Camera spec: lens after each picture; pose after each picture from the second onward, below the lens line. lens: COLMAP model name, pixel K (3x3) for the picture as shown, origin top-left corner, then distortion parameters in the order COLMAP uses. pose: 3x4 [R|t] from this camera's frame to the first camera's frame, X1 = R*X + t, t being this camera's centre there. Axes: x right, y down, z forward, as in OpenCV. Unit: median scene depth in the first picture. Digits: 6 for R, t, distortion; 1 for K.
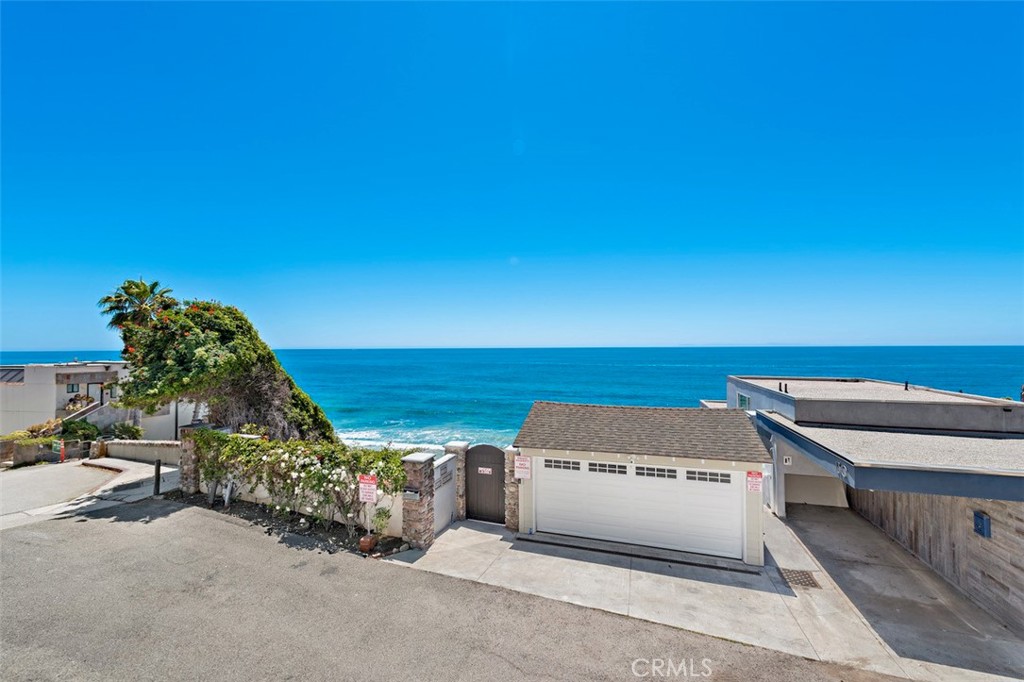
lens RADIAL K [[400.9, 0, 511.7], [0, 400.9, 340.7], [0, 0, 1]] dist [0.011096, -0.003080]
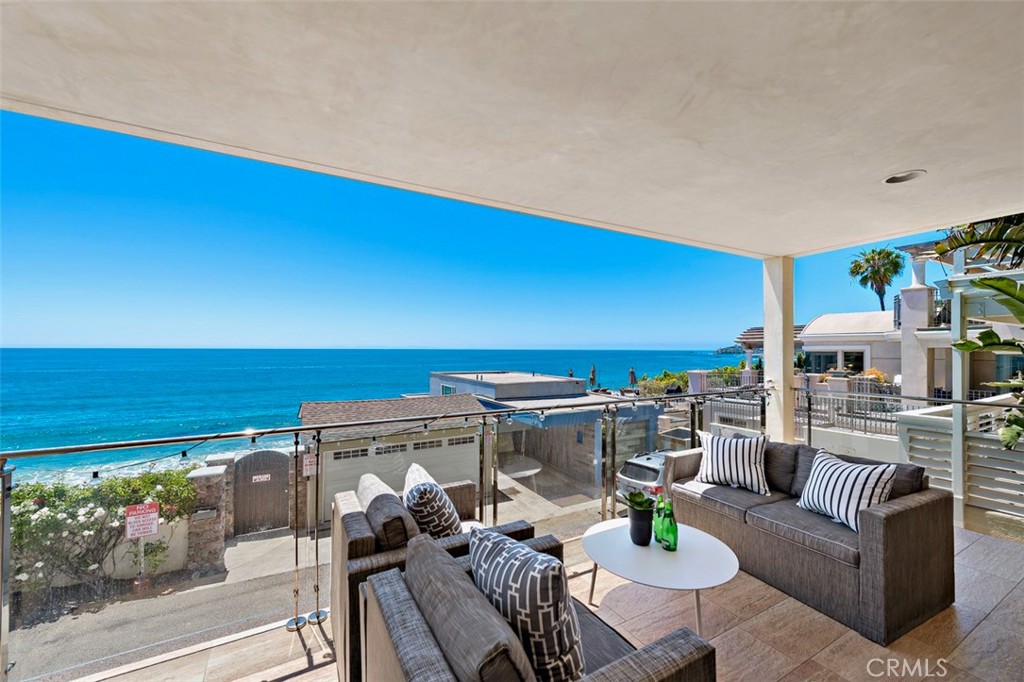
lens RADIAL K [[400.9, 0, 511.4], [0, 400.9, 335.1], [0, 0, 1]] dist [0.011096, -0.003080]
pose [[0.689644, 0.032203, 0.723432, -0.445407], [-0.019003, 0.999471, -0.026376, -0.005163], [-0.723899, 0.004442, 0.689891, -0.121846]]
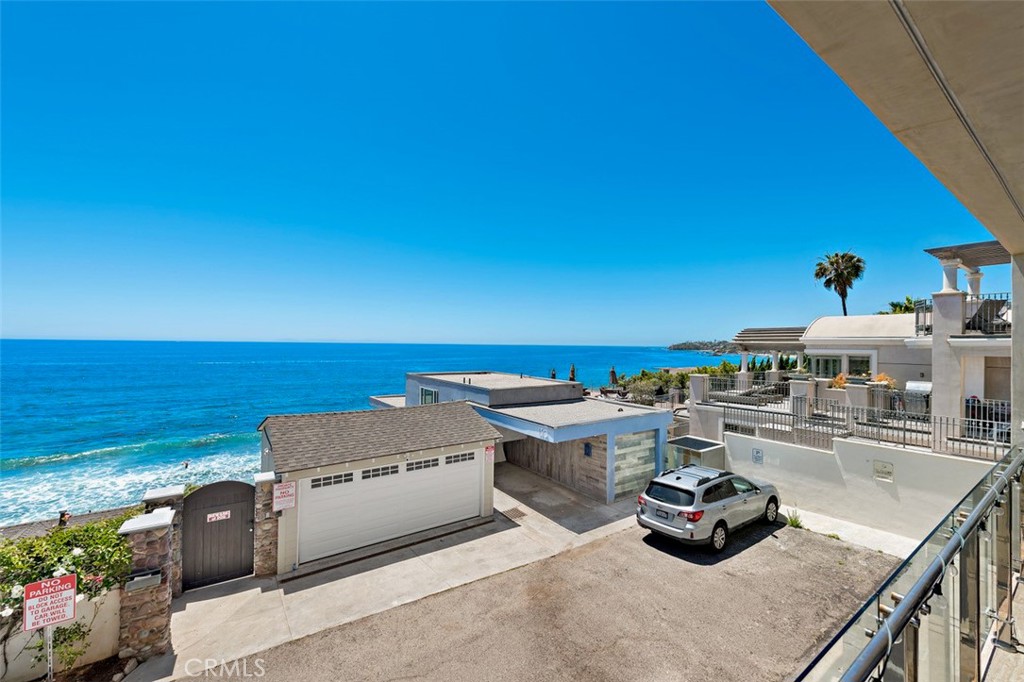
lens RADIAL K [[400.9, 0, 508.9], [0, 400.9, 330.2], [0, 0, 1]] dist [0.011096, -0.003080]
pose [[0.619413, 0.038385, 0.784126, -0.419553], [-0.026457, 0.999257, -0.028017, -0.029396], [-0.784619, -0.003392, 0.619969, 0.109630]]
